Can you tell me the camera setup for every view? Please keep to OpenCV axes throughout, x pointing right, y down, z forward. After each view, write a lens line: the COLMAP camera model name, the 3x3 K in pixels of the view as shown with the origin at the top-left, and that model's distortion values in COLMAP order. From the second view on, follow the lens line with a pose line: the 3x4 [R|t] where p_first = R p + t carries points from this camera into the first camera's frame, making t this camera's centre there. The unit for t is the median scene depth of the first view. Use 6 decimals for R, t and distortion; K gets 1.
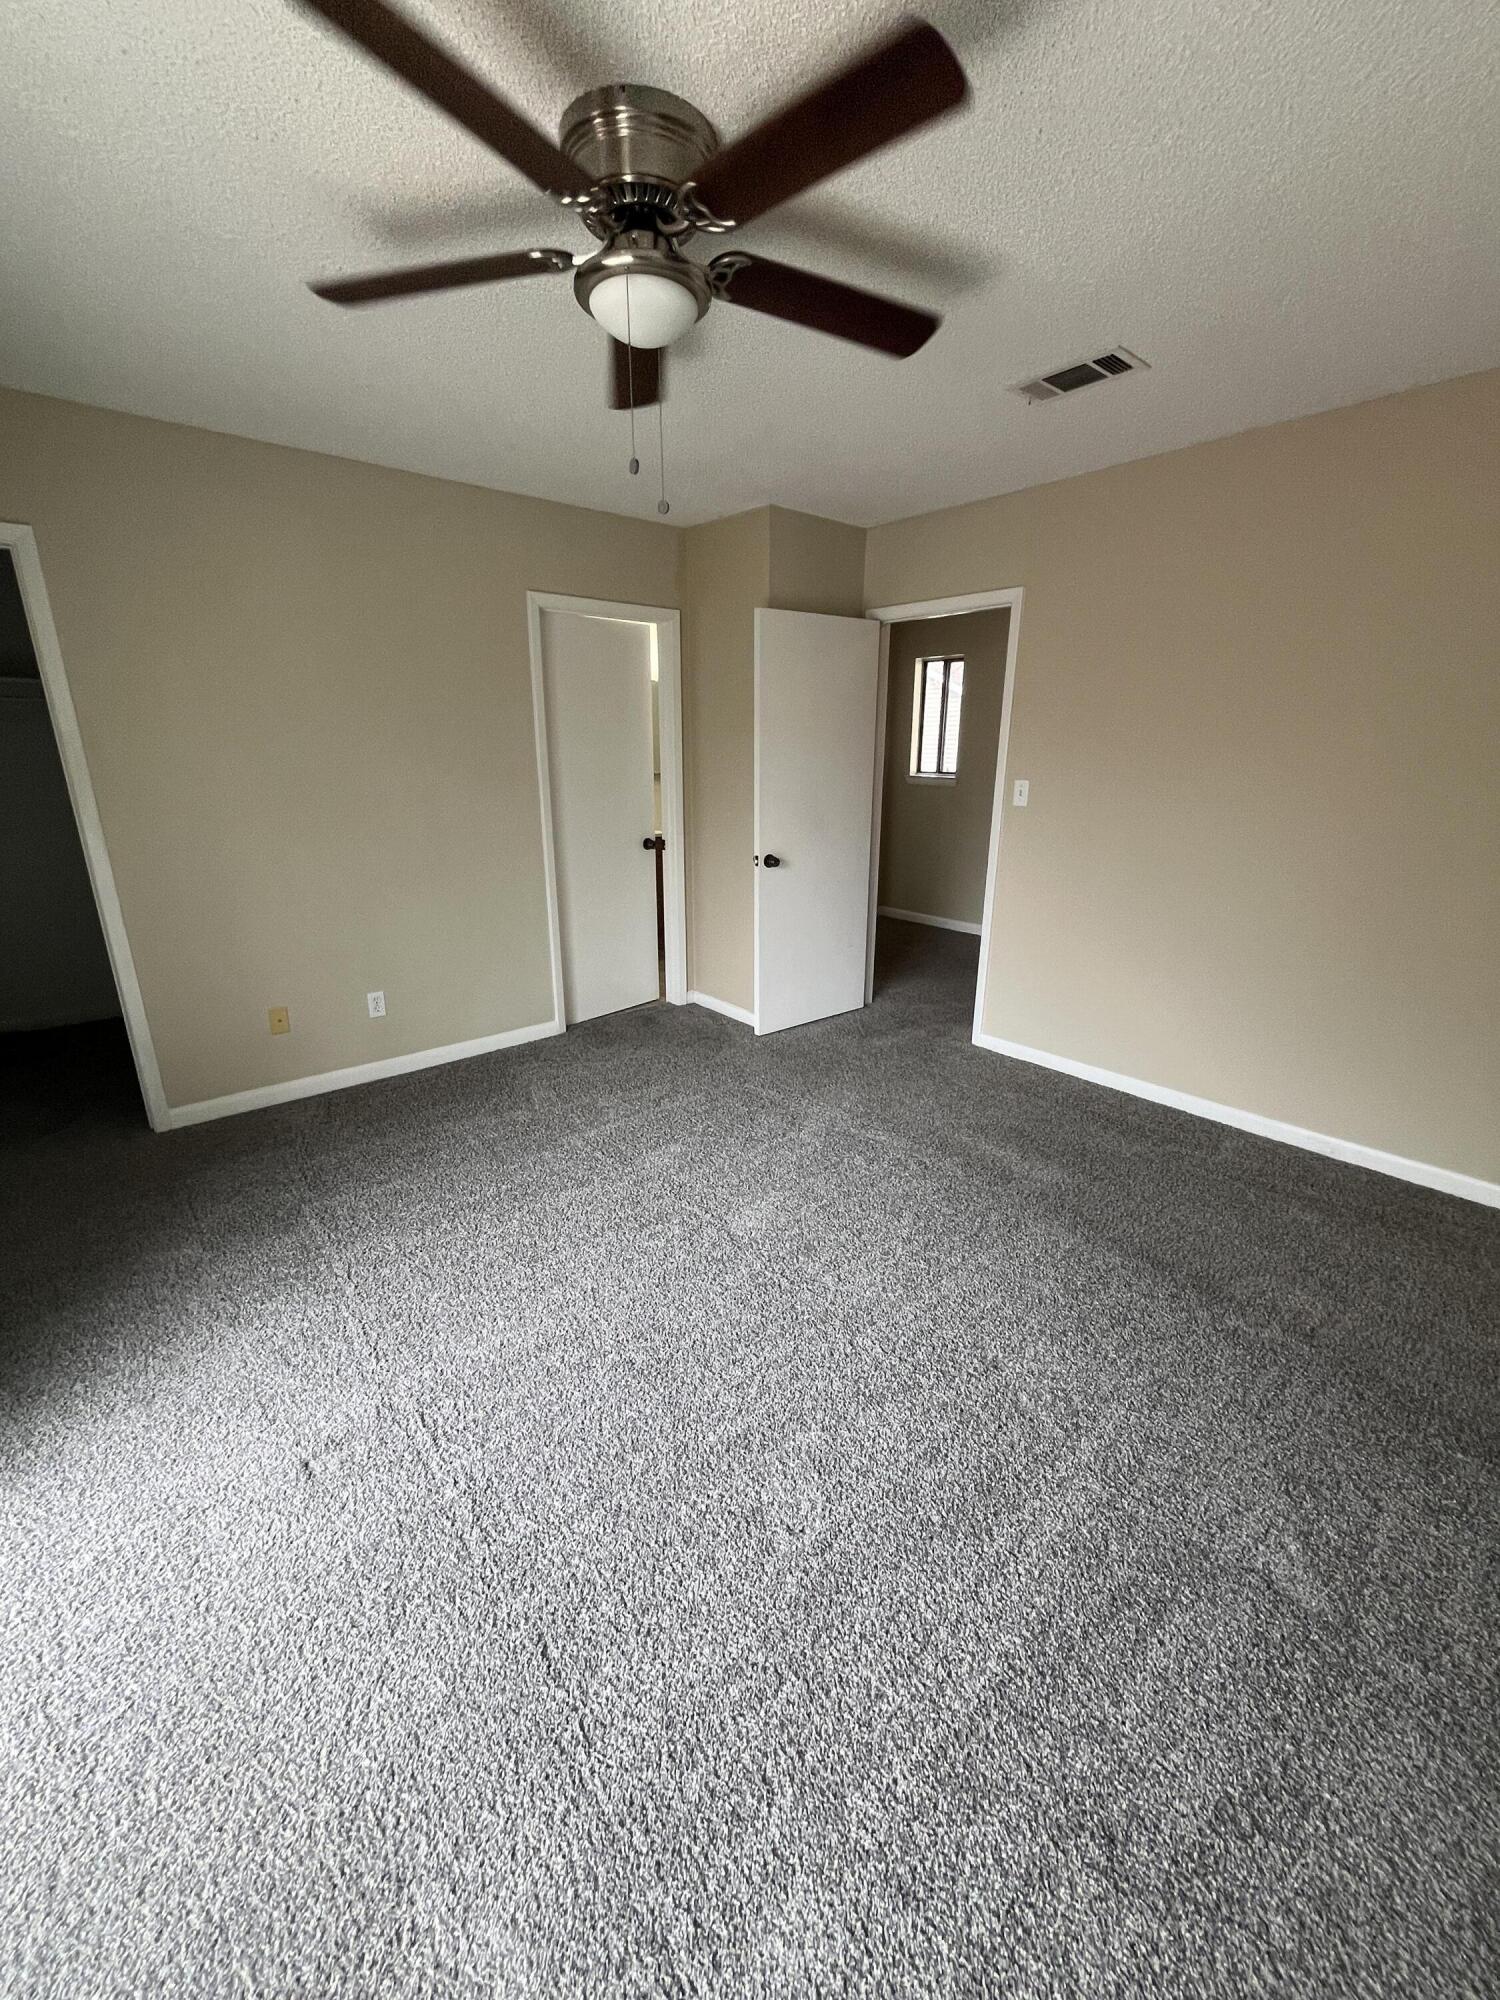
lens RADIAL K [[809.1, 0, 746.8], [0, 809.1, 1013.2], [0, 0, 1]] dist [0.000174, 0.000199]
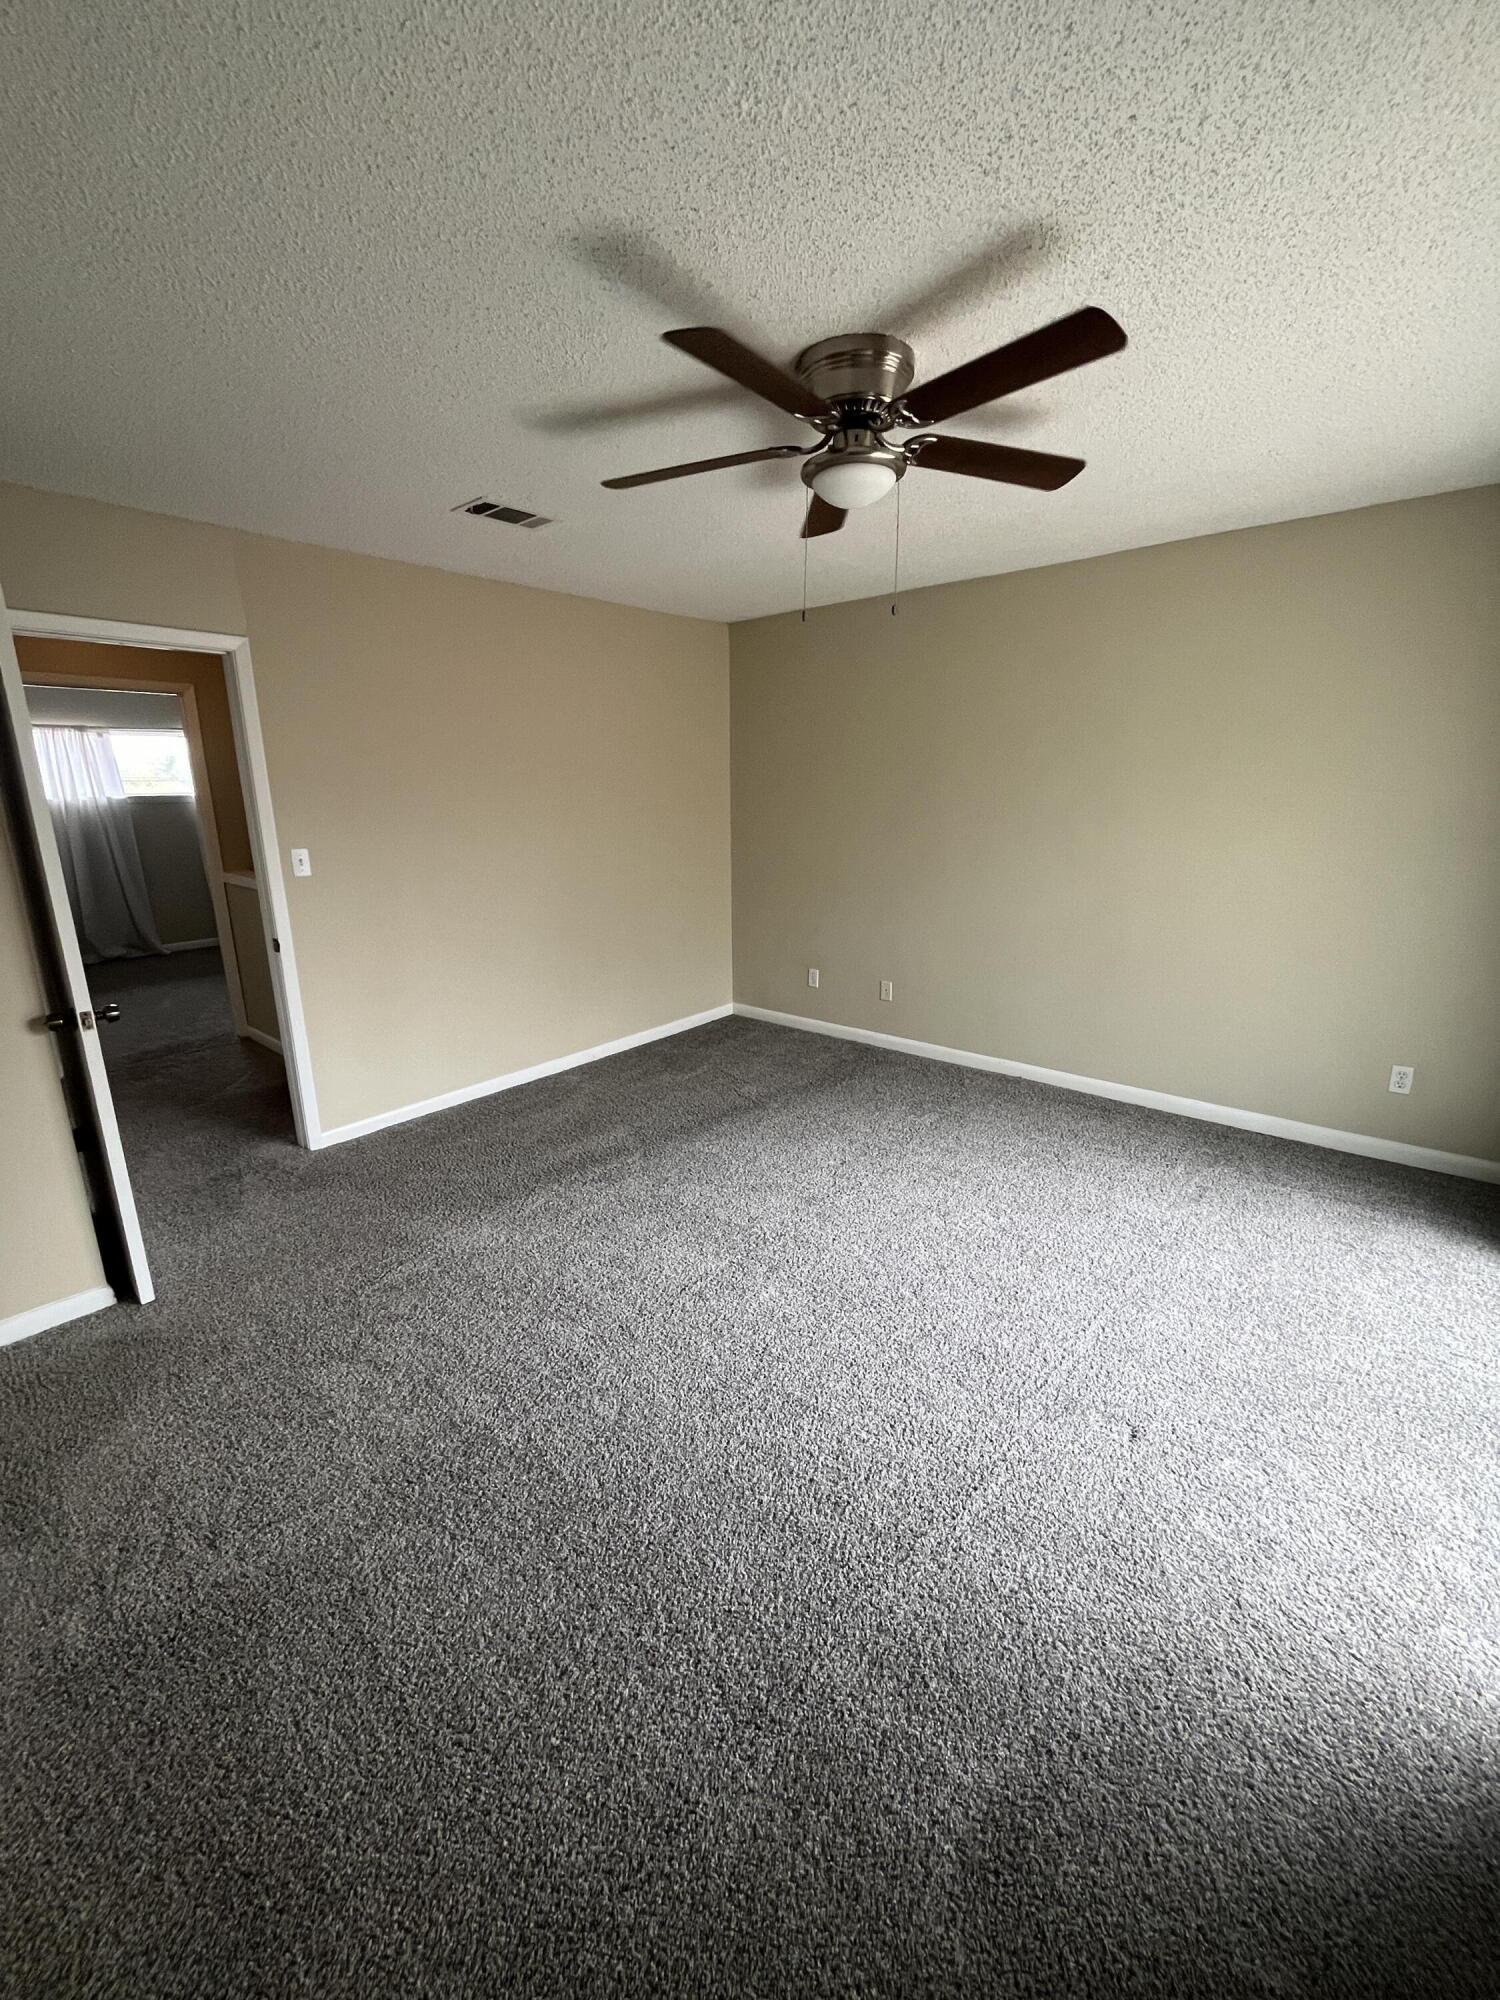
lens RADIAL K [[809.1, 0, 731.2], [0, 809.1, 996.3], [0, 0, 1]] dist [0.000174, 0.000199]
pose [[-0.163080, -0.241799, 0.956524, -0.727817], [0.322861, 0.903044, 0.283325, -0.268557], [-0.932291, 0.355029, -0.069201, 0.753830]]
